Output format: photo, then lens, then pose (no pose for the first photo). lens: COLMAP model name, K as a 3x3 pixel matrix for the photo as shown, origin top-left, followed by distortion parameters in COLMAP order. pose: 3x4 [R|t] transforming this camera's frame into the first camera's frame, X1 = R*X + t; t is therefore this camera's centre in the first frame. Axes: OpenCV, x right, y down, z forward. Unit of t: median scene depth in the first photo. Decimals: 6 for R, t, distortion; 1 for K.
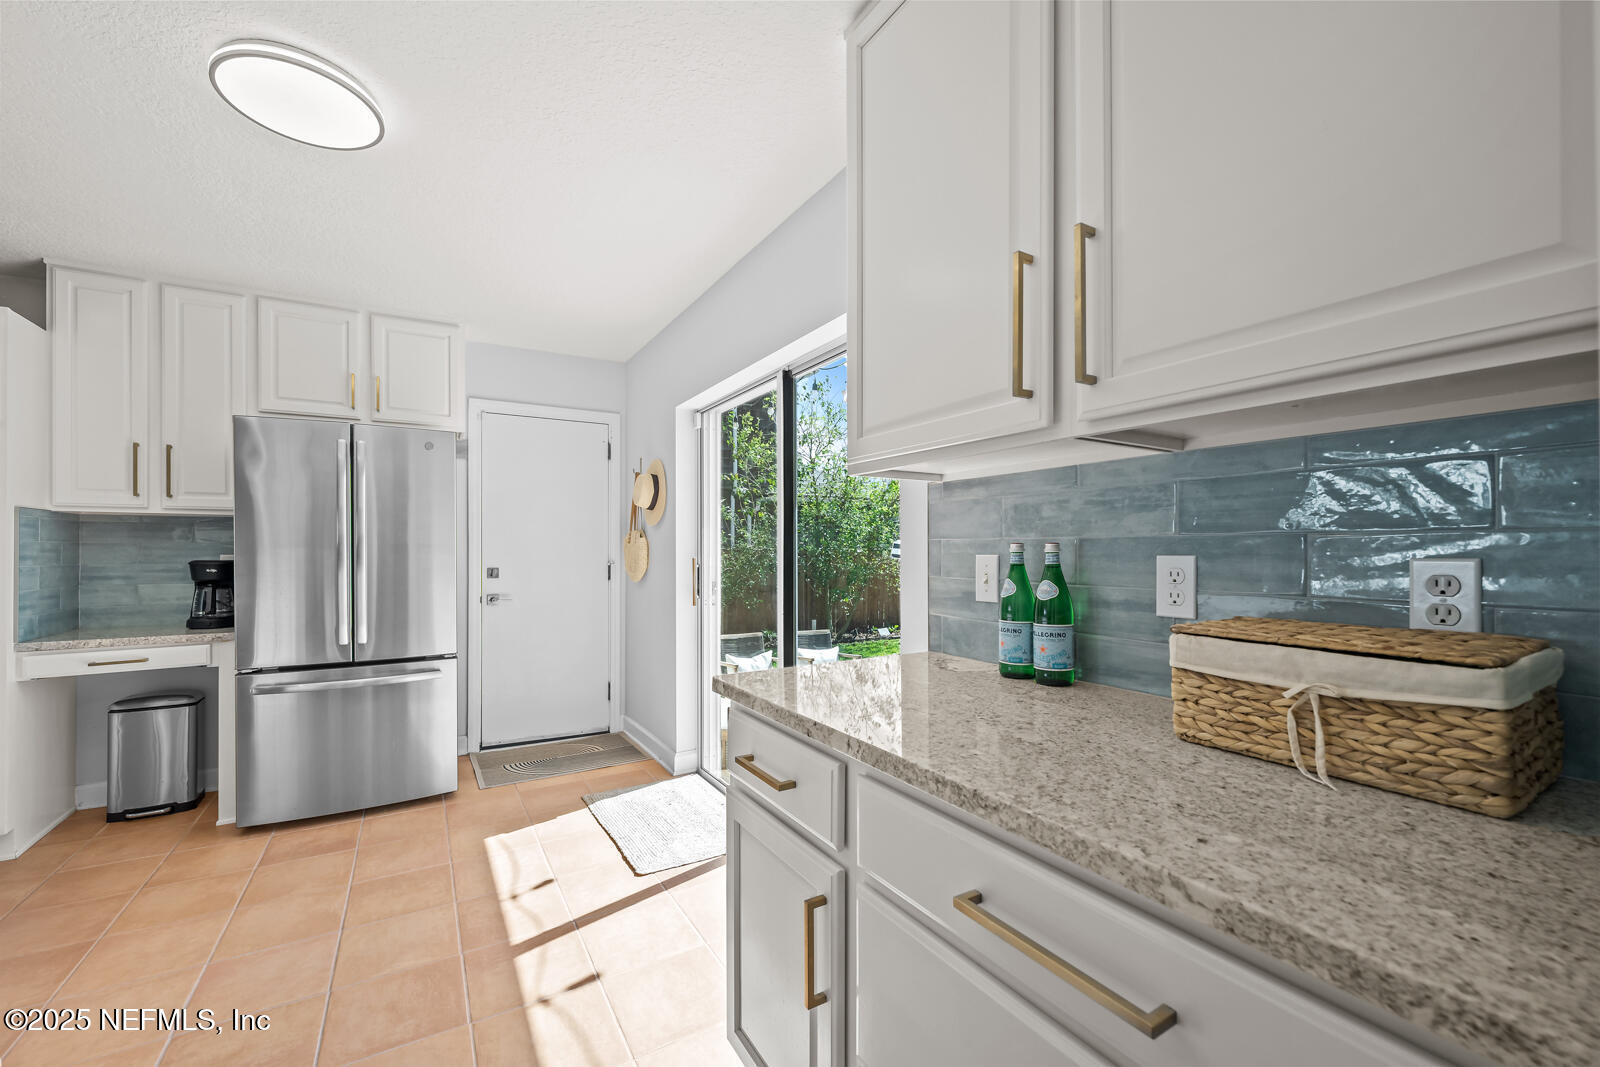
lens RADIAL K [[636.7, 0, 792.7], [0, 636.7, 550.9], [0, 0, 1]] dist [-0.004907, 0.001825]
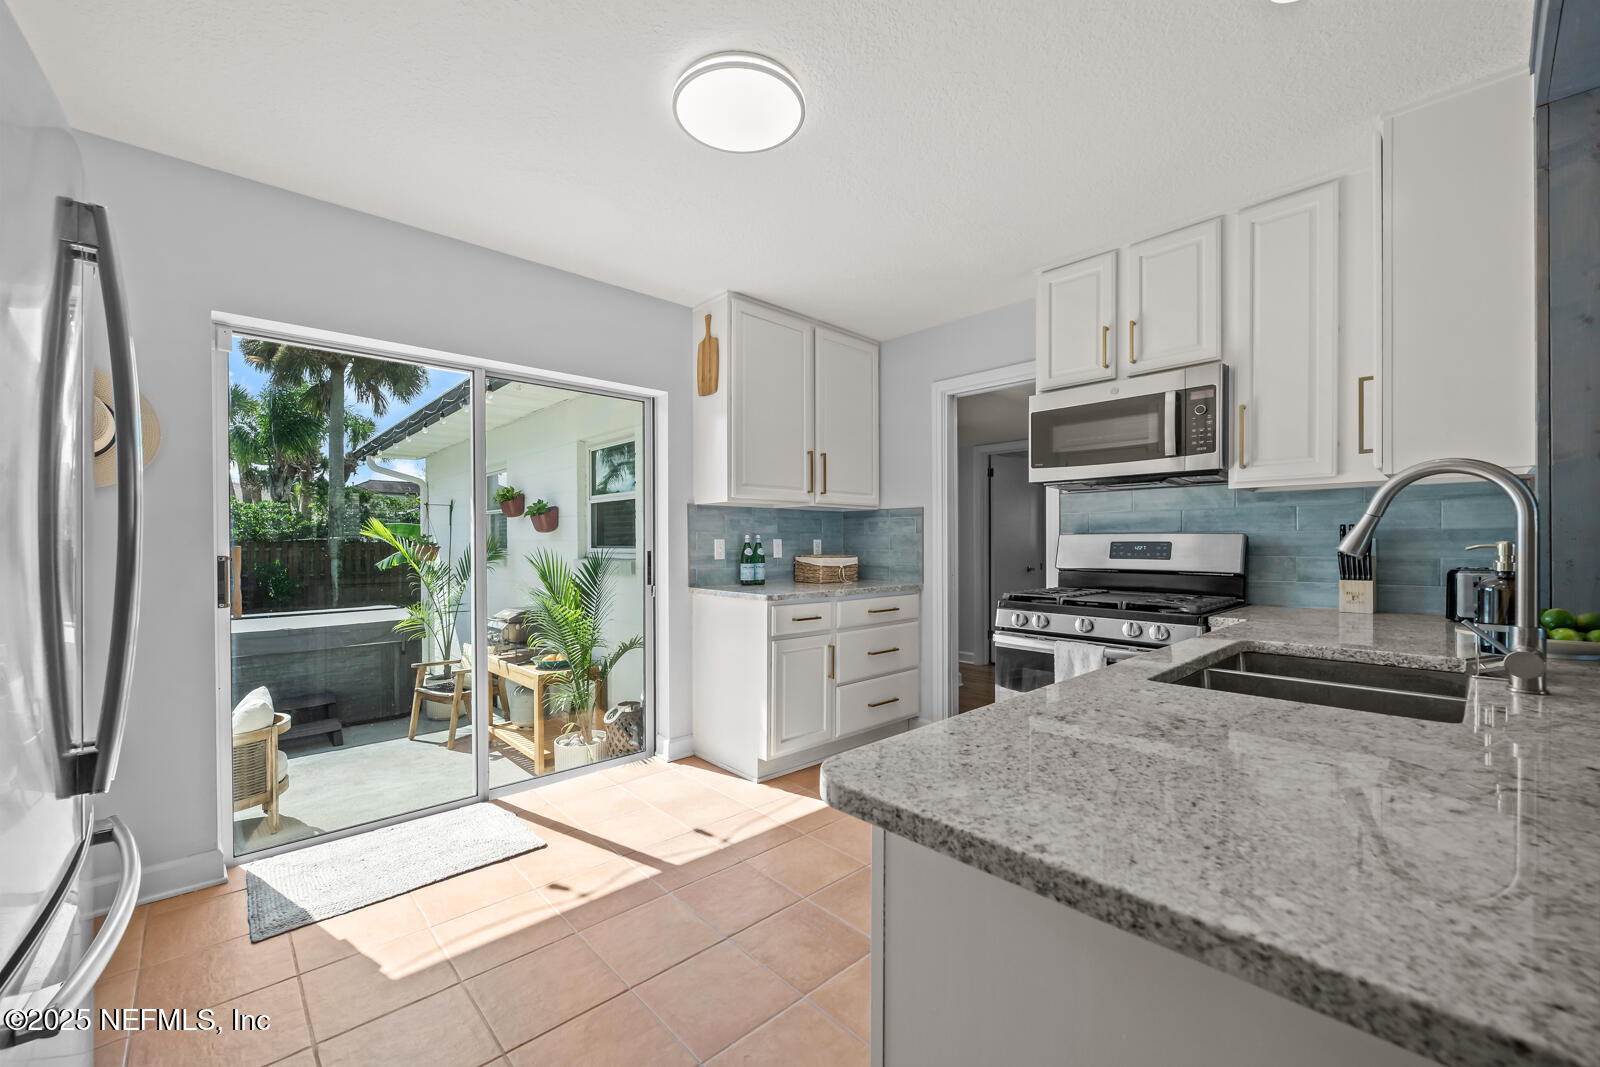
lens RADIAL K [[636.7, 0, 778.4], [0, 636.7, 552.1], [0, 0, 1]] dist [-0.004907, 0.001825]
pose [[-0.193154, -0.013597, 0.981074, -1.111089], [0.004149, 0.999884, 0.014674, 0.011264], [-0.981160, 0.006905, -0.193075, 0.689964]]
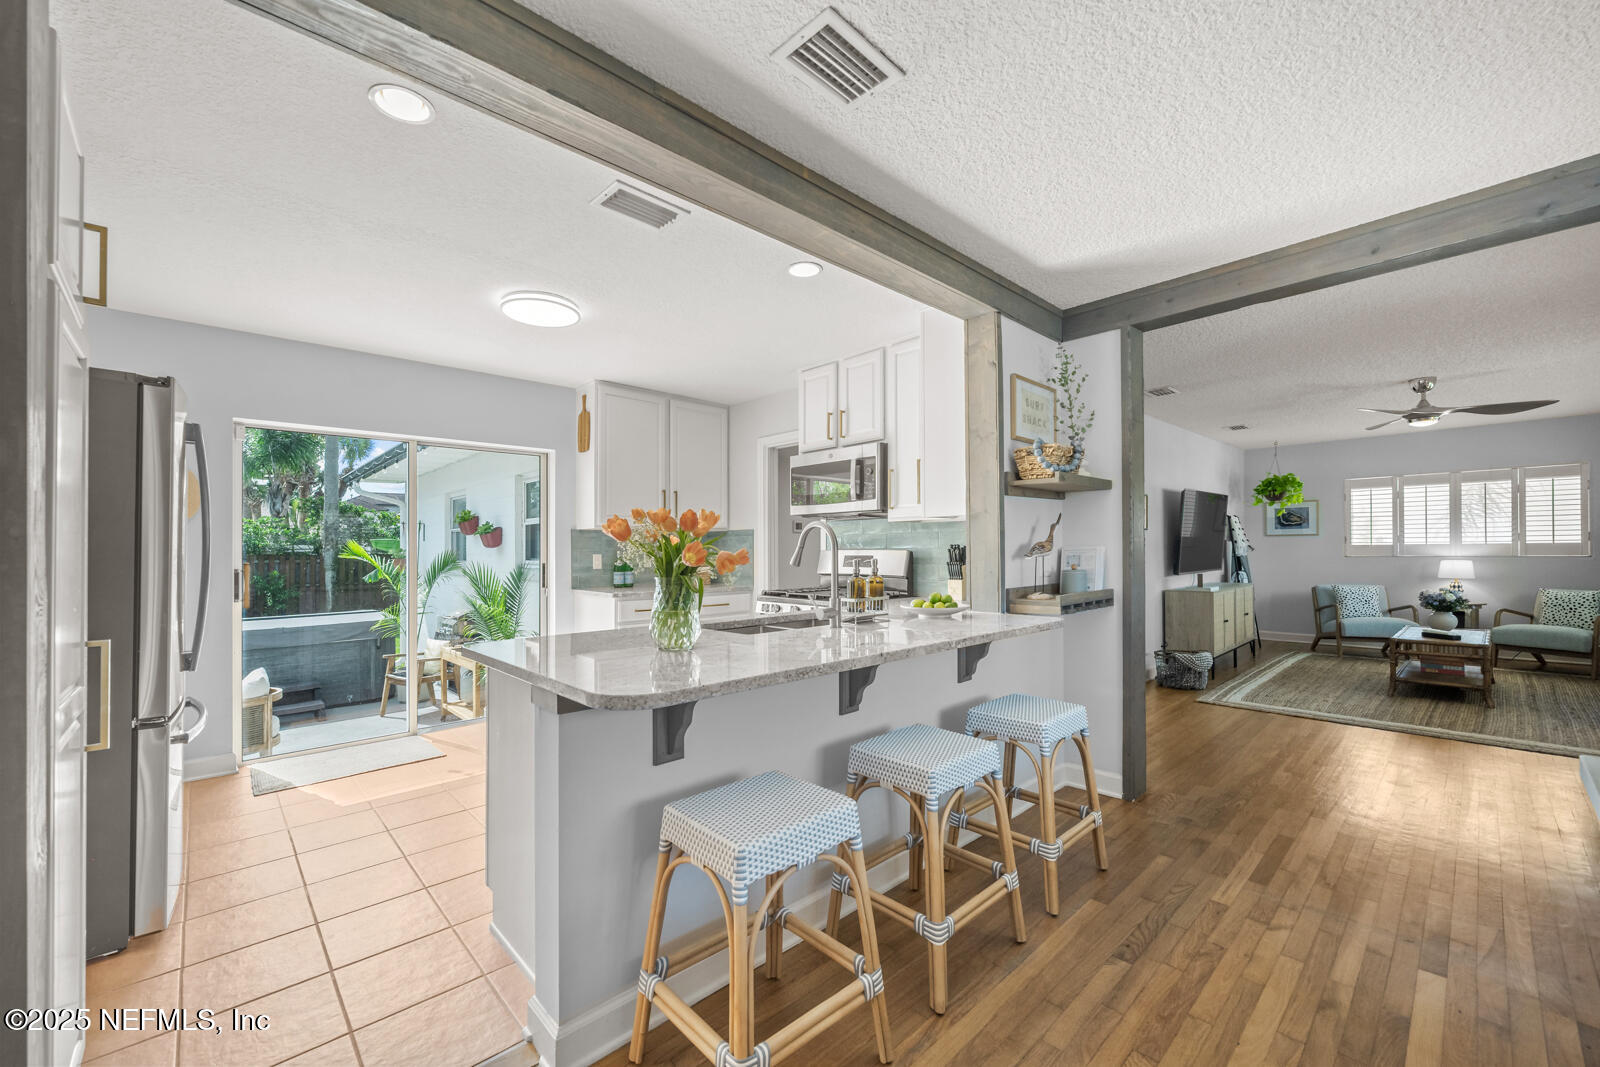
lens RADIAL K [[636.7, 0, 786.9], [0, 636.7, 546.2], [0, 0, 1]] dist [-0.004907, 0.001825]
pose [[-0.202469, 0.009308, 0.979244, -1.665480], [0.011189, 0.999912, -0.007191, -0.000958], [-0.979225, 0.009500, -0.202556, 0.399795]]
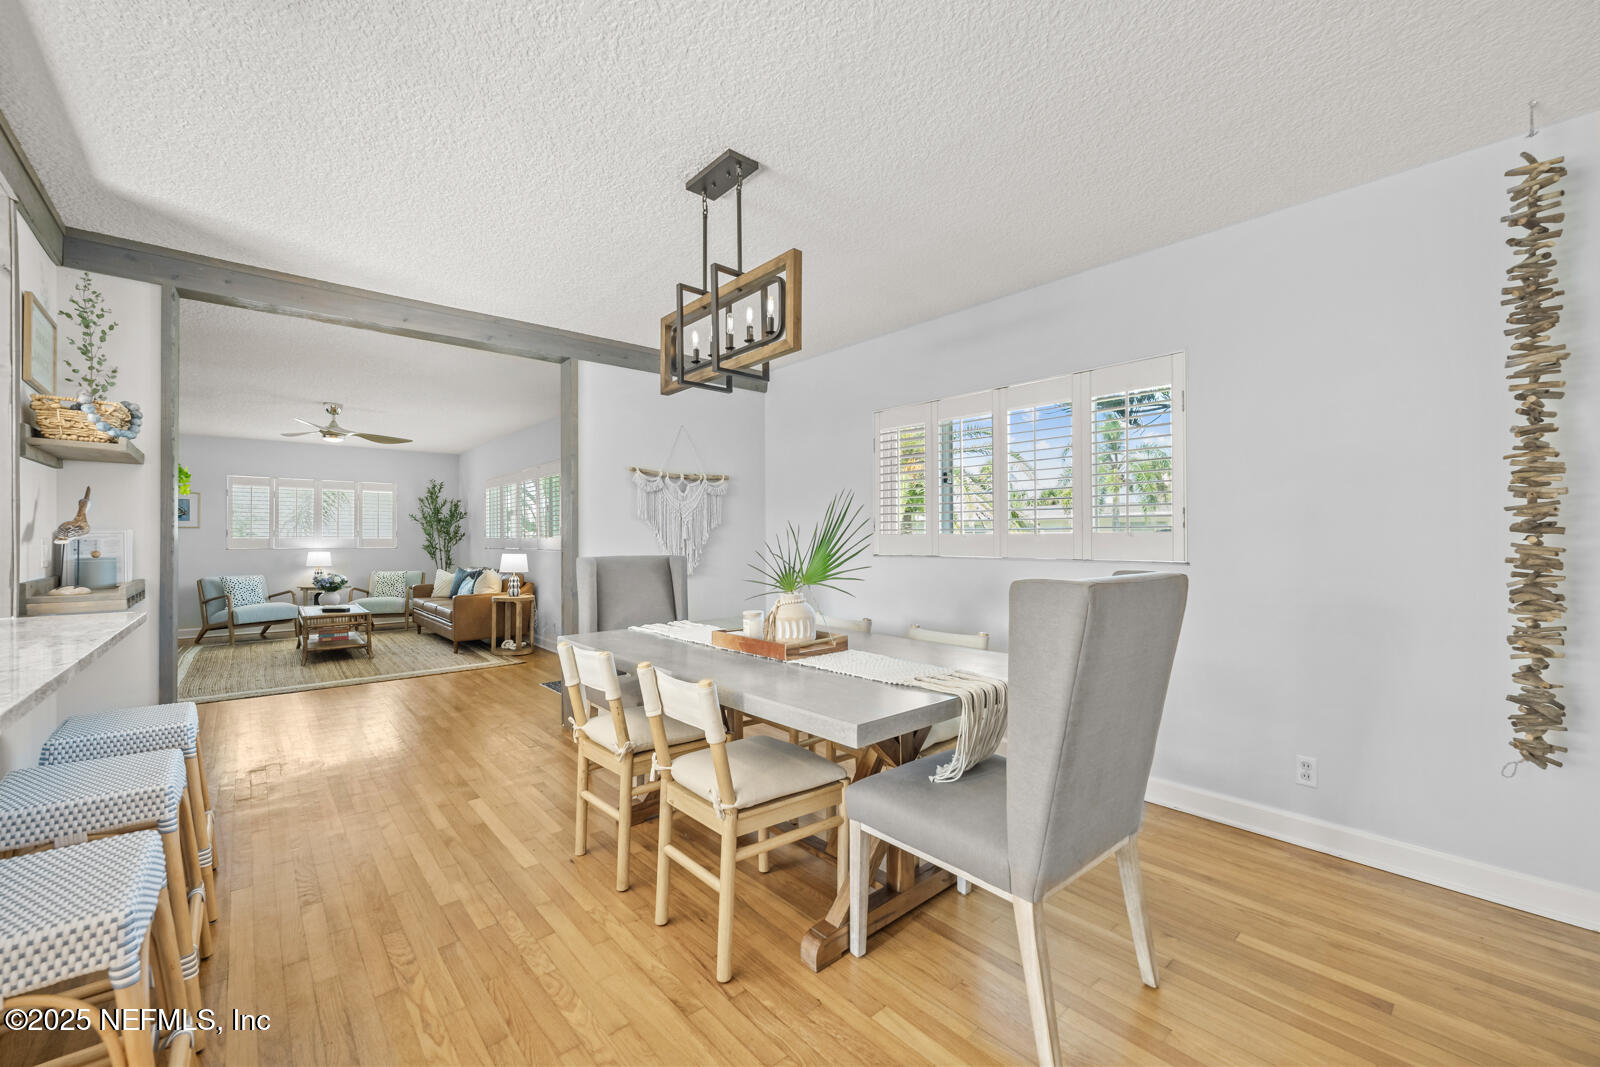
lens RADIAL K [[636.7, 0, 799.4], [0, 636.7, 541.5], [0, 0, 1]] dist [-0.004907, 0.001825]
pose [[-0.984275, 0.001959, -0.176634, -1.501226], [0.001641, 0.999997, 0.001948, 0.014869], [0.176637, 0.001627, -0.984275, 0.747739]]
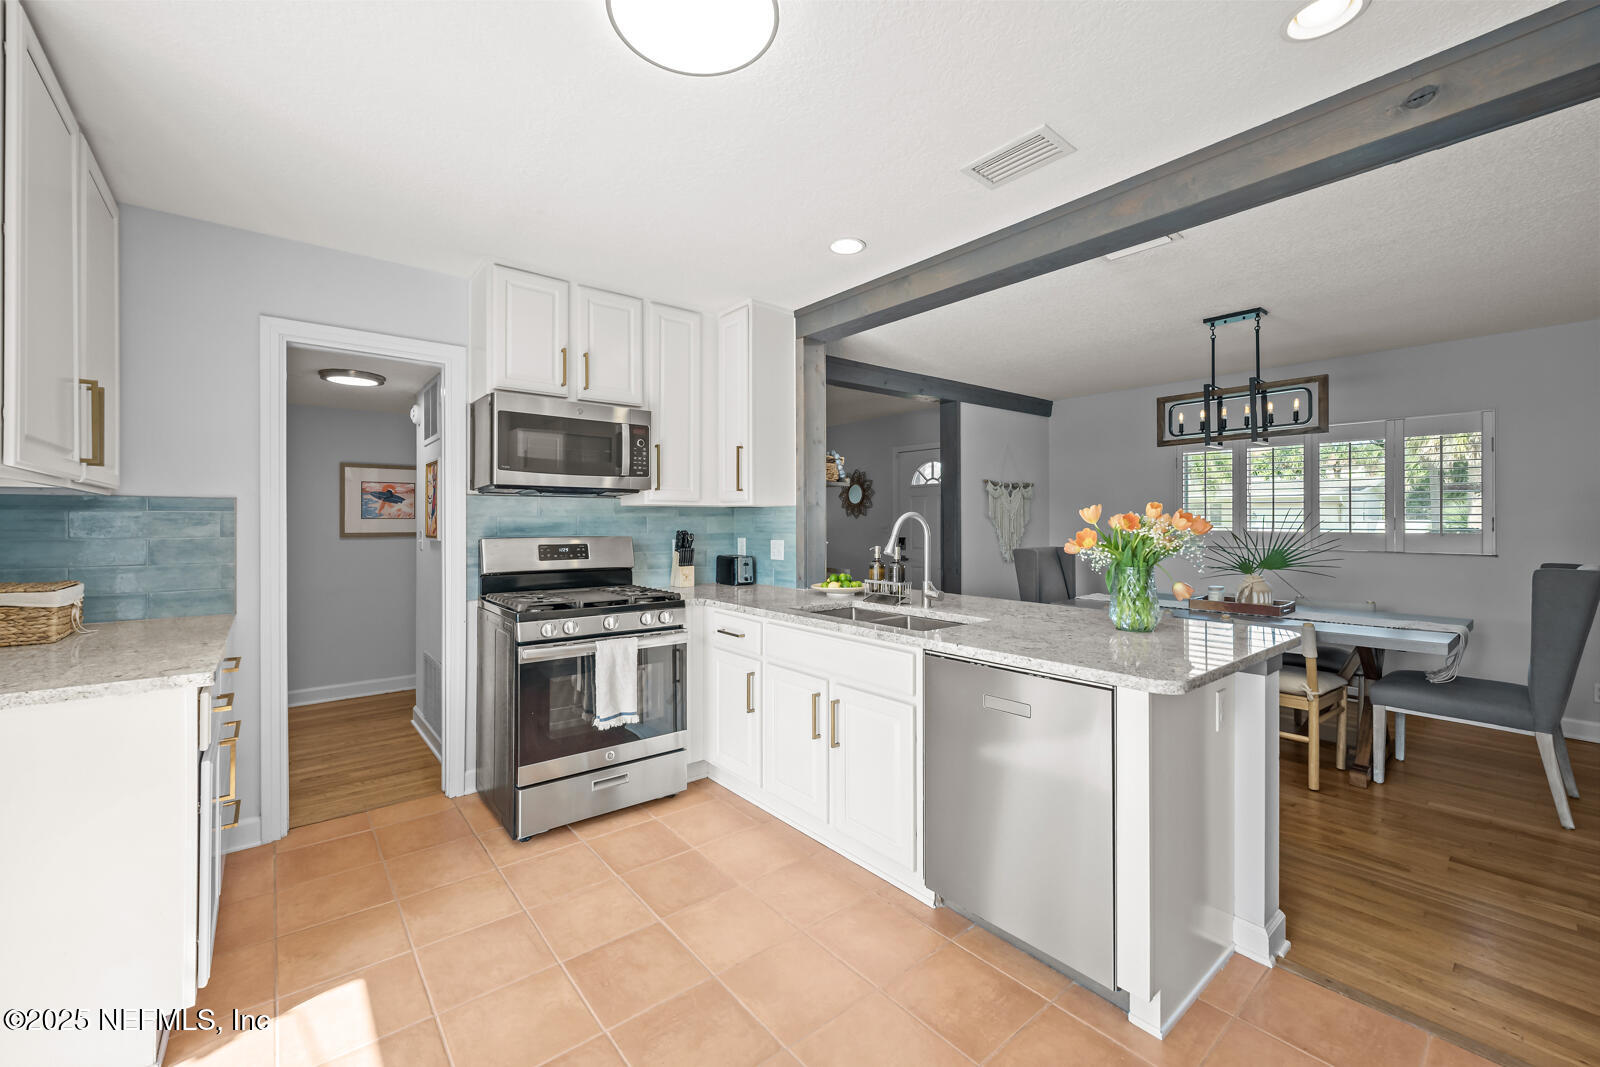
lens RADIAL K [[636.7, 0, 769.3], [0, 636.7, 521.8], [0, 0, 1]] dist [-0.004907, 0.001825]
pose [[-0.992318, 0.002342, -0.123690, -0.461491], [0.002143, 0.999996, 0.001743, -0.029455], [0.123694, 0.001465, -0.992319, 1.104614]]
